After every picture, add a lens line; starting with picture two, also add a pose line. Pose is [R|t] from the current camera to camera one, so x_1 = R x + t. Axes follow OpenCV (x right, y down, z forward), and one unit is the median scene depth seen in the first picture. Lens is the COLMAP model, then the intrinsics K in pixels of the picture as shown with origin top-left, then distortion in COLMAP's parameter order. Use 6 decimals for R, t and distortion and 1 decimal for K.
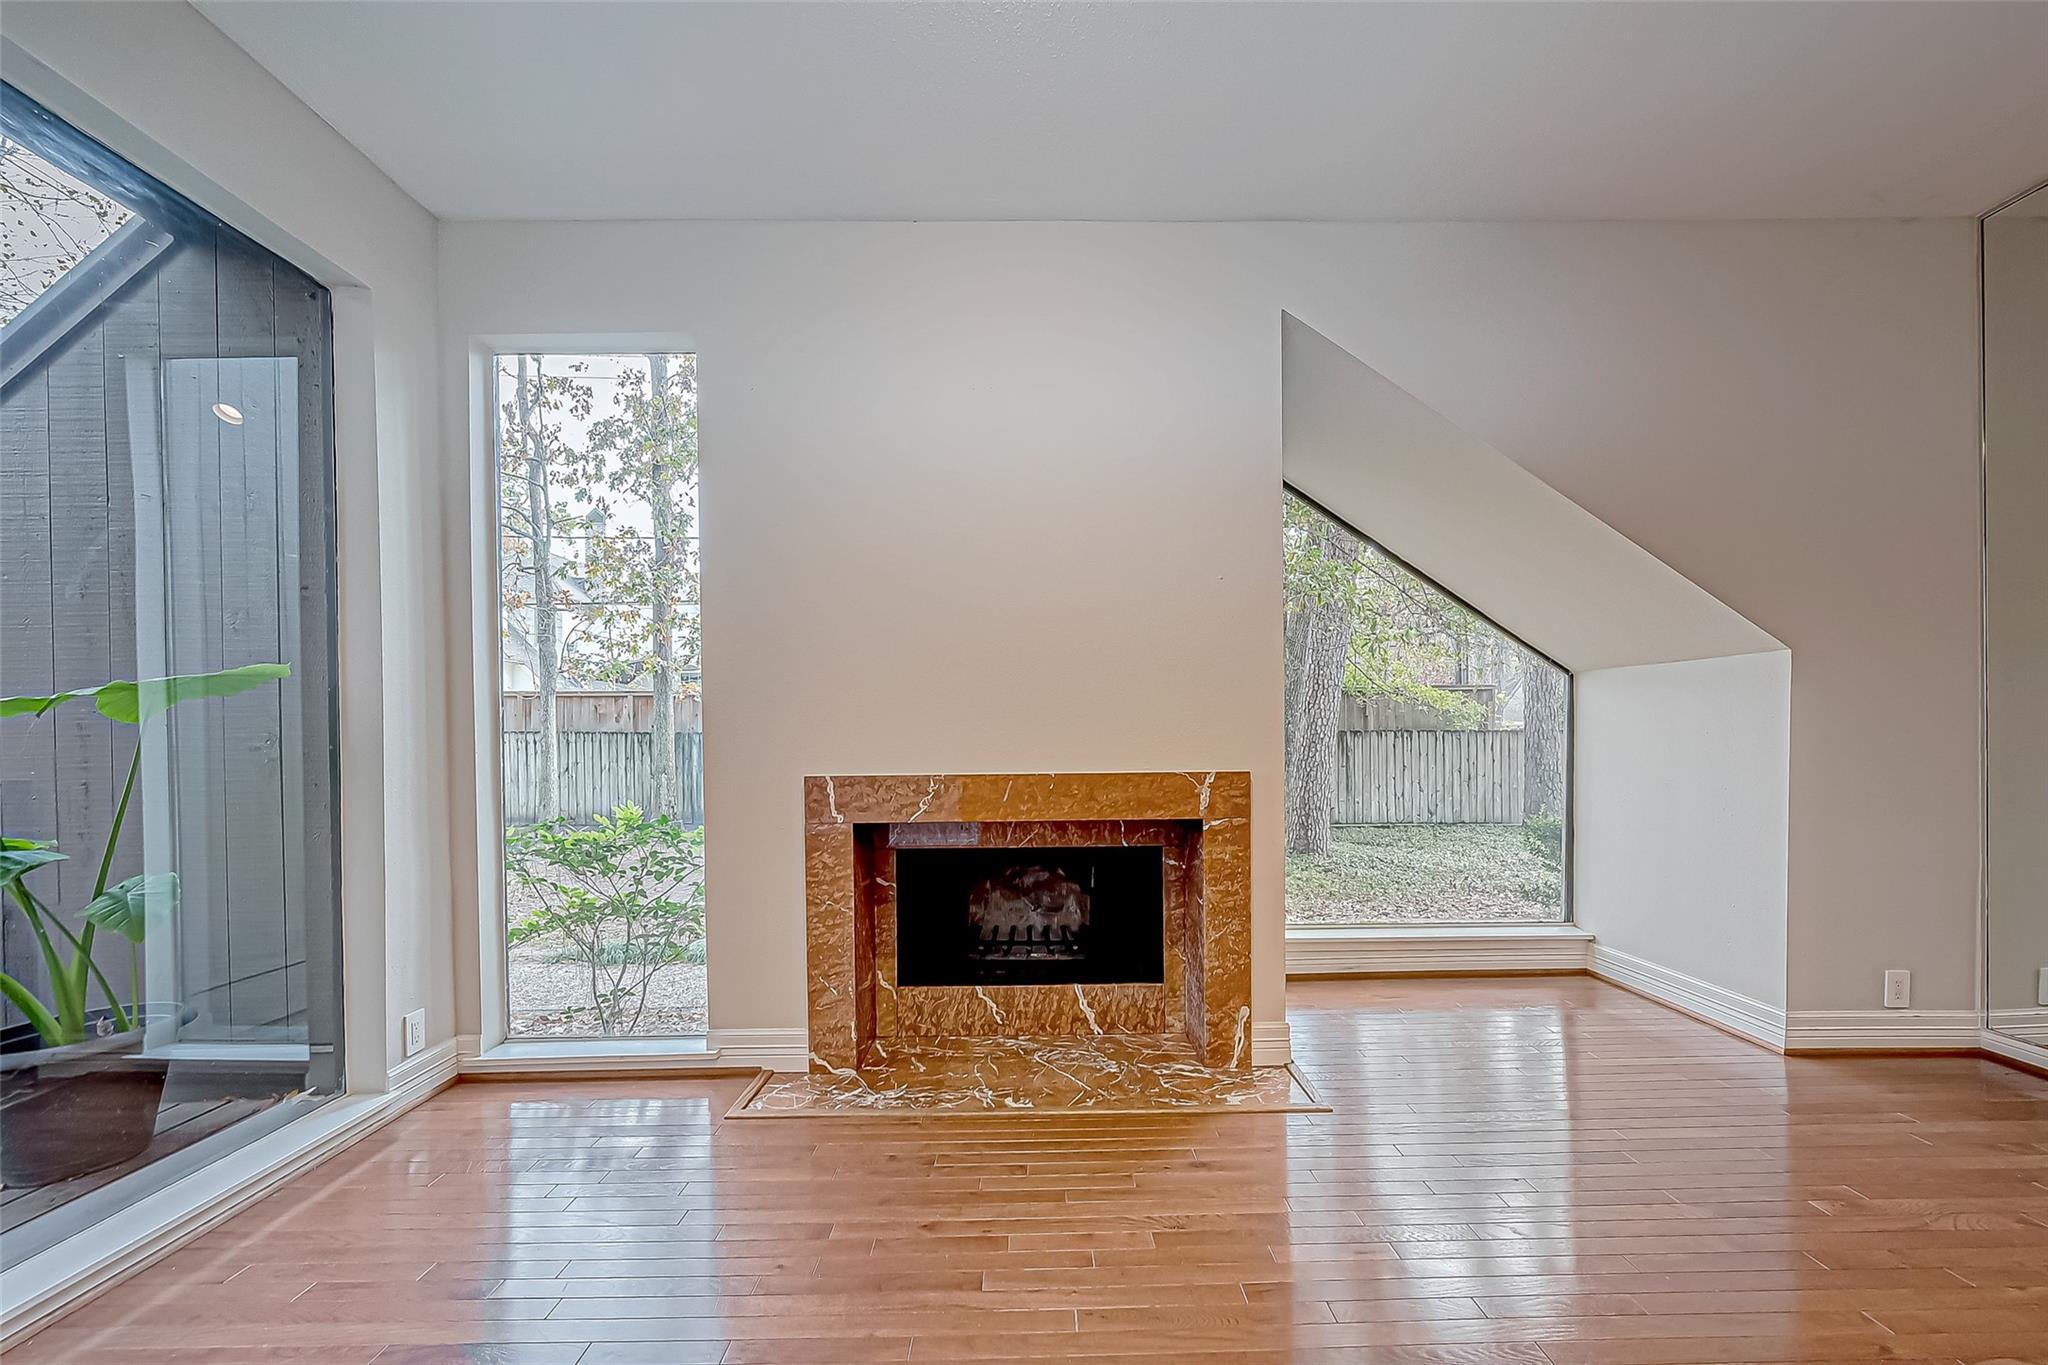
lens RADIAL K [[832.7, 0, 1011.2], [0, 832.7, 739.7], [0, 0, 1]] dist [0.000612, 0.000004]
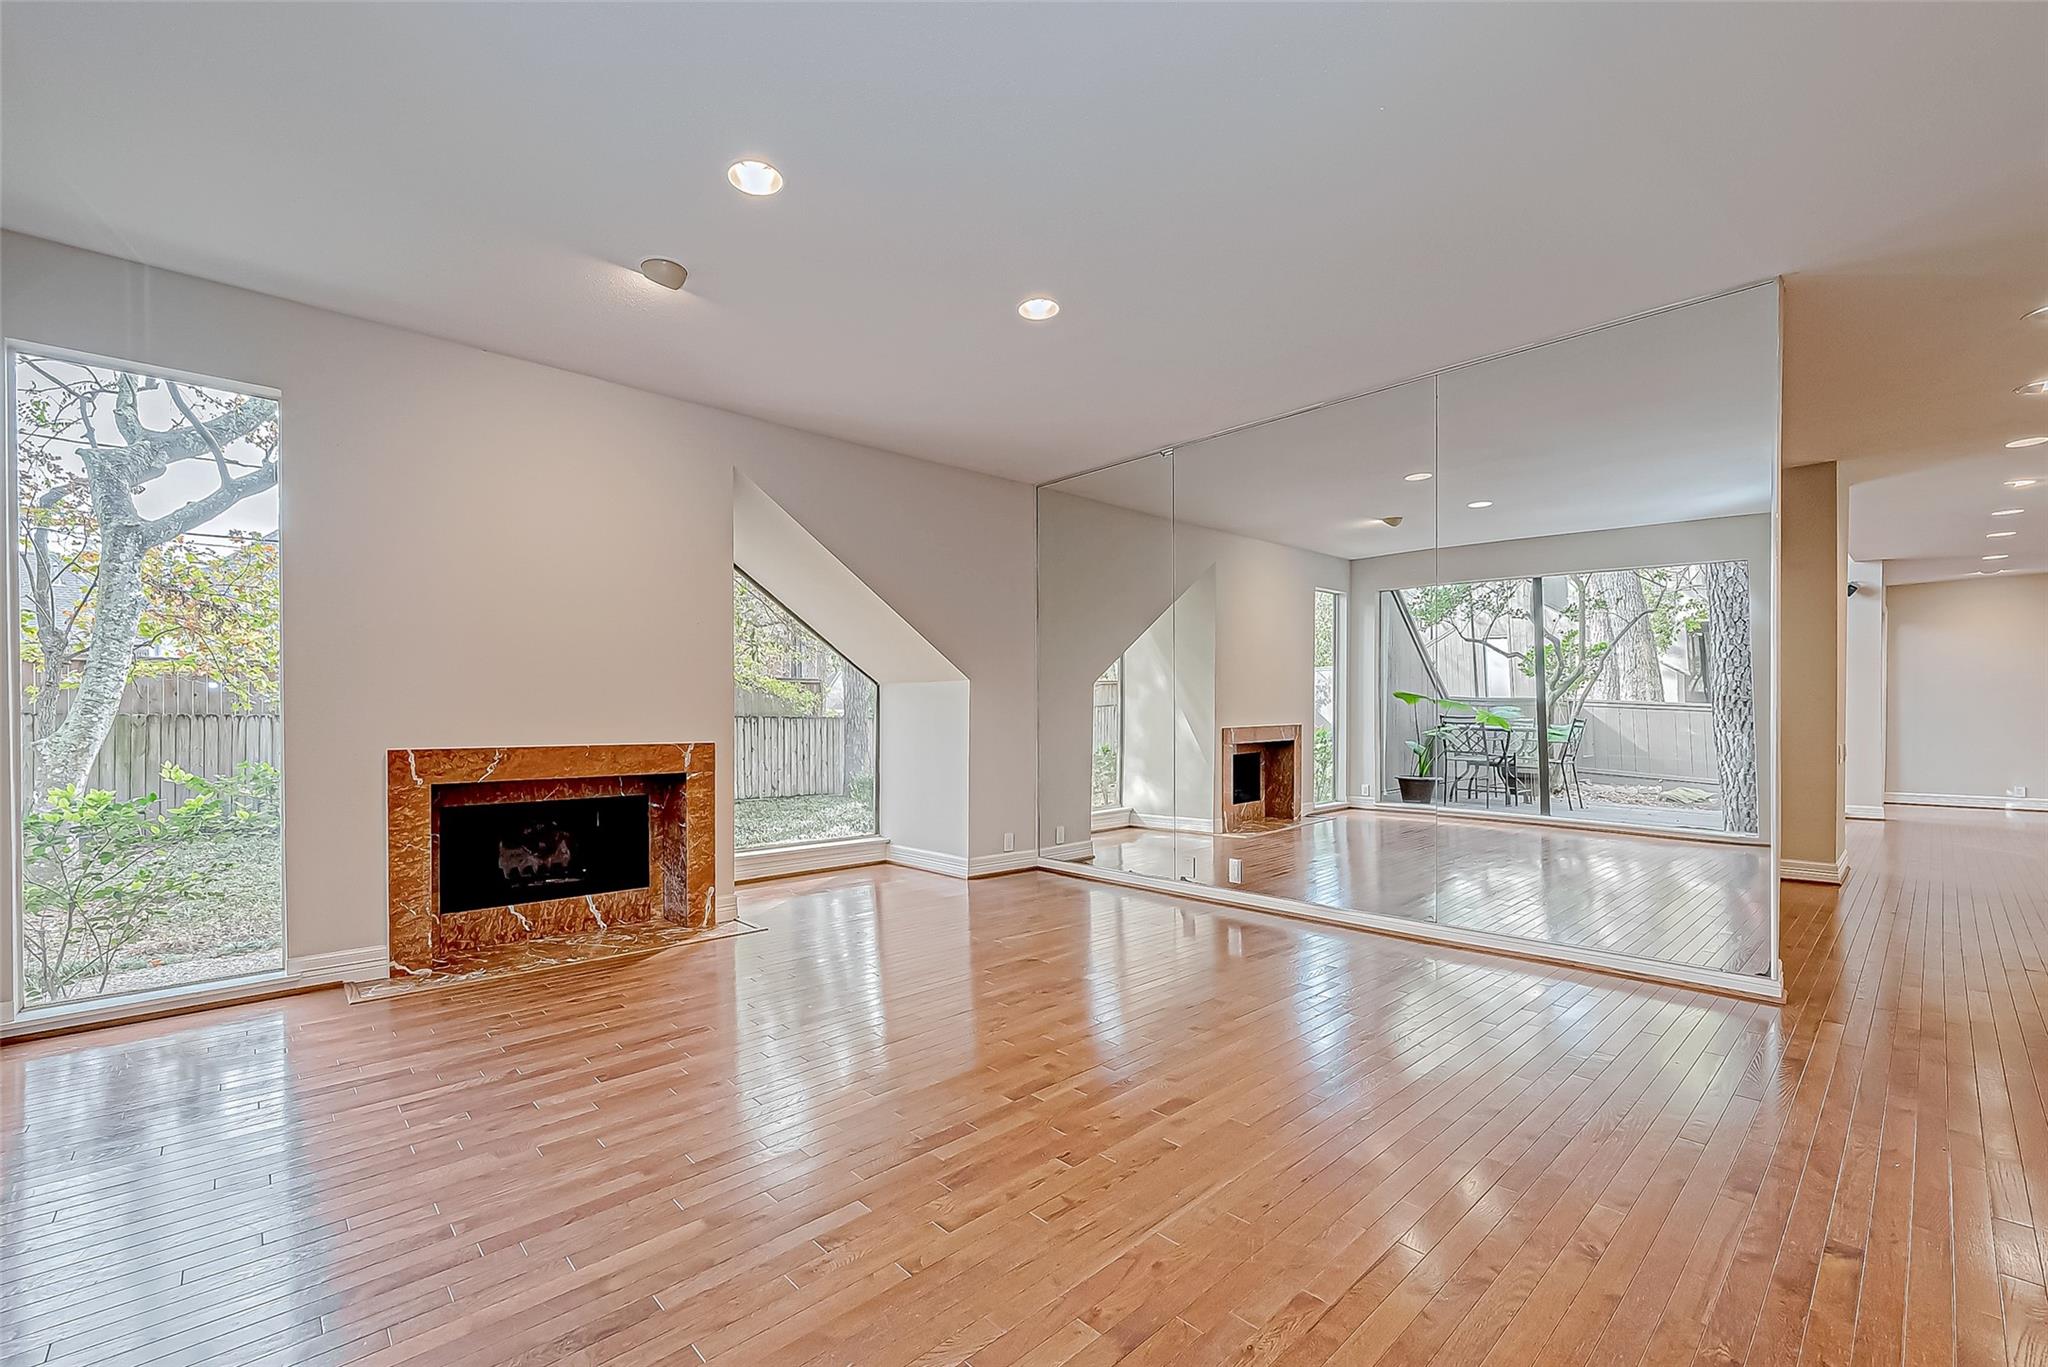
lens RADIAL K [[832.7, 0, 1011.2], [0, 832.7, 740.7], [0, 0, 1]] dist [0.000612, 0.000004]
pose [[0.729580, -0.010317, 0.683818, -0.381077], [-0.003101, 0.999826, 0.018393, 0.001886], [-0.683888, -0.015540, 0.729421, -0.554640]]
